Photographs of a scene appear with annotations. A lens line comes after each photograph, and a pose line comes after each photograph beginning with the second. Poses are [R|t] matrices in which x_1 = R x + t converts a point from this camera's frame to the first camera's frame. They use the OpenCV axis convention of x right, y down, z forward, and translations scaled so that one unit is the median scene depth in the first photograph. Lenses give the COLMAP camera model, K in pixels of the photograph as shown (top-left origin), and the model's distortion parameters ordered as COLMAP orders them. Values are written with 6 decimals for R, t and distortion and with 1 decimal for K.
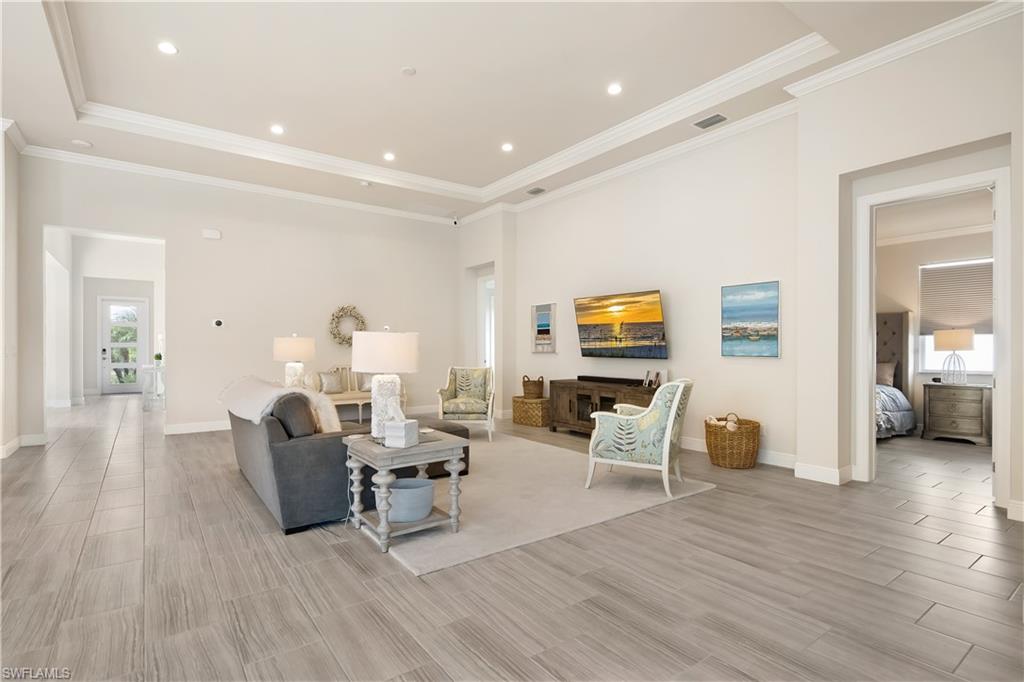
lens RADIAL K [[500.4, 0, 516.2], [0, 500.4, 349.2], [0, 0, 1]] dist [-0.001942, -0.001059]
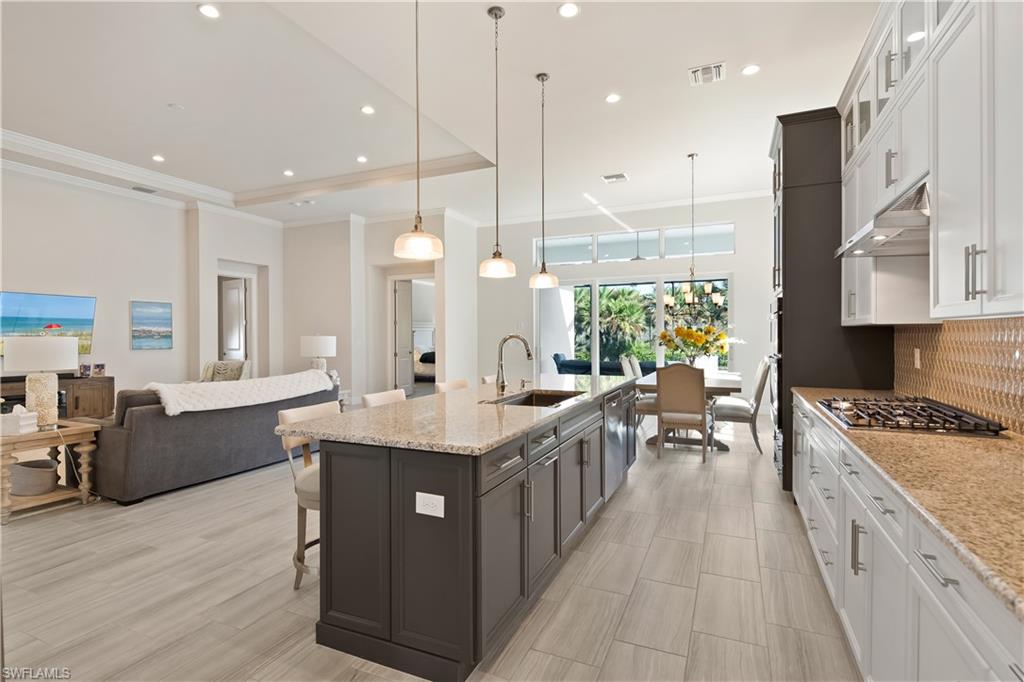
lens RADIAL K [[500.8, 0, 499.3], [0, 500.8, 337.5], [0, 0, 1]] dist [0.000552, -0.000226]
pose [[-0.480051, -0.000748, 0.877240, -1.349248], [0.006496, 0.999969, 0.004407, -0.019985], [-0.877216, 0.007815, -0.480031, 0.769483]]
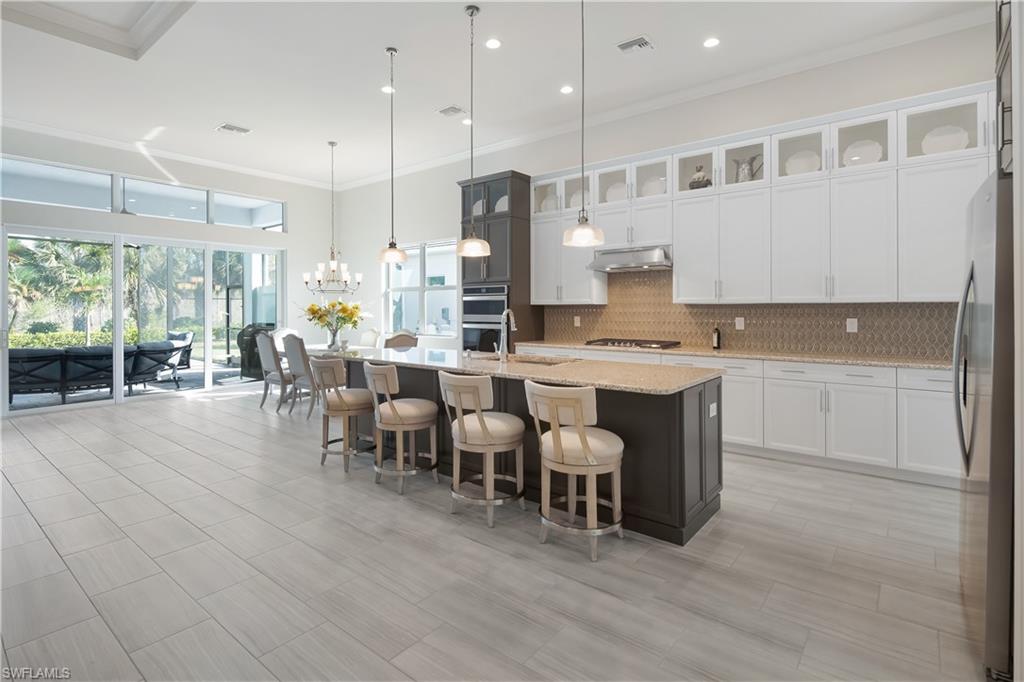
lens RADIAL K [[503.1, 0, 506.2], [0, 503.1, 308.6], [0, 0, 1]] dist [-0.003156, -0.001781]
pose [[-0.969736, 0.000769, -0.244155, -0.677650], [0.000039, 0.999996, 0.002996, -0.024170], [0.244156, 0.002896, -0.969732, 1.138845]]
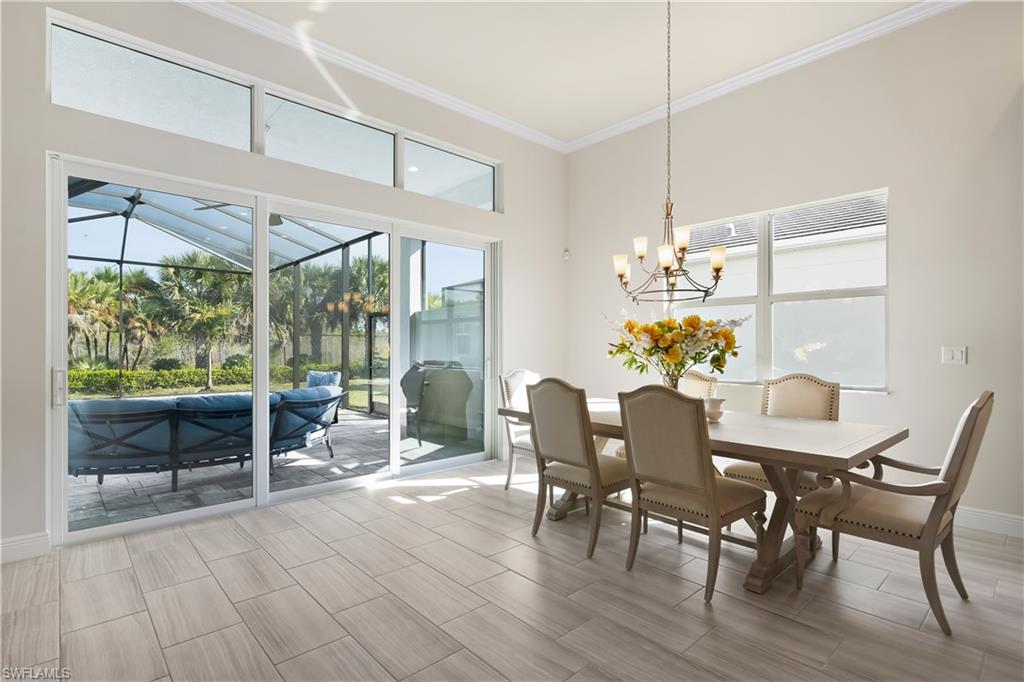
lens RADIAL K [[494.6, 0, 506.4], [0, 494.6, 342.3], [0, 0, 1]] dist [-0.003673, -0.002081]
pose [[-0.995635, -0.001357, -0.093327, -0.318440], [-0.000545, 0.999962, -0.008728, 0.000006], [0.093336, -0.008639, -0.995597, 0.398566]]
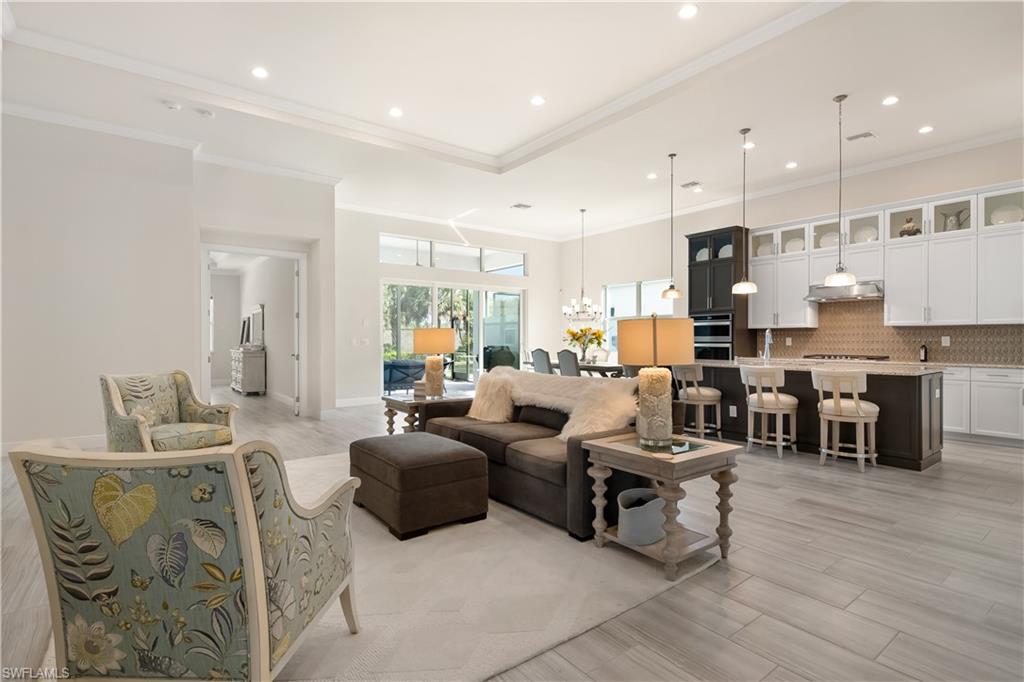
lens RADIAL K [[494.6, 0, 506.4], [0, 494.6, 342.3], [0, 0, 1]] dist [-0.003673, -0.002081]
pose [[-0.999999, 0.000767, 0.001355, -0.313418], [0.000778, 0.999966, 0.008205, -0.002625], [-0.001348, 0.008206, -0.999965, 1.481029]]
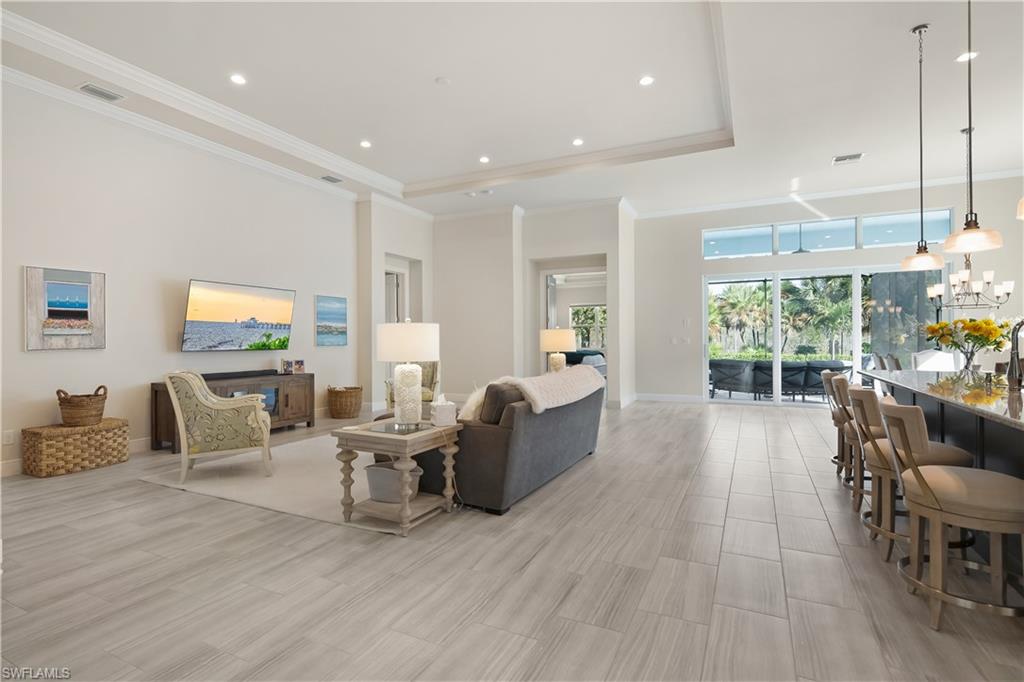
lens RADIAL K [[494.6, 0, 506.4], [0, 494.6, 342.3], [0, 0, 1]] dist [-0.003673, -0.002081]
pose [[-0.448277, -0.004960, 0.893881, -1.040681], [0.006998, 0.999934, 0.009058, -0.004336], [-0.893867, 0.010316, -0.448213, 1.147071]]
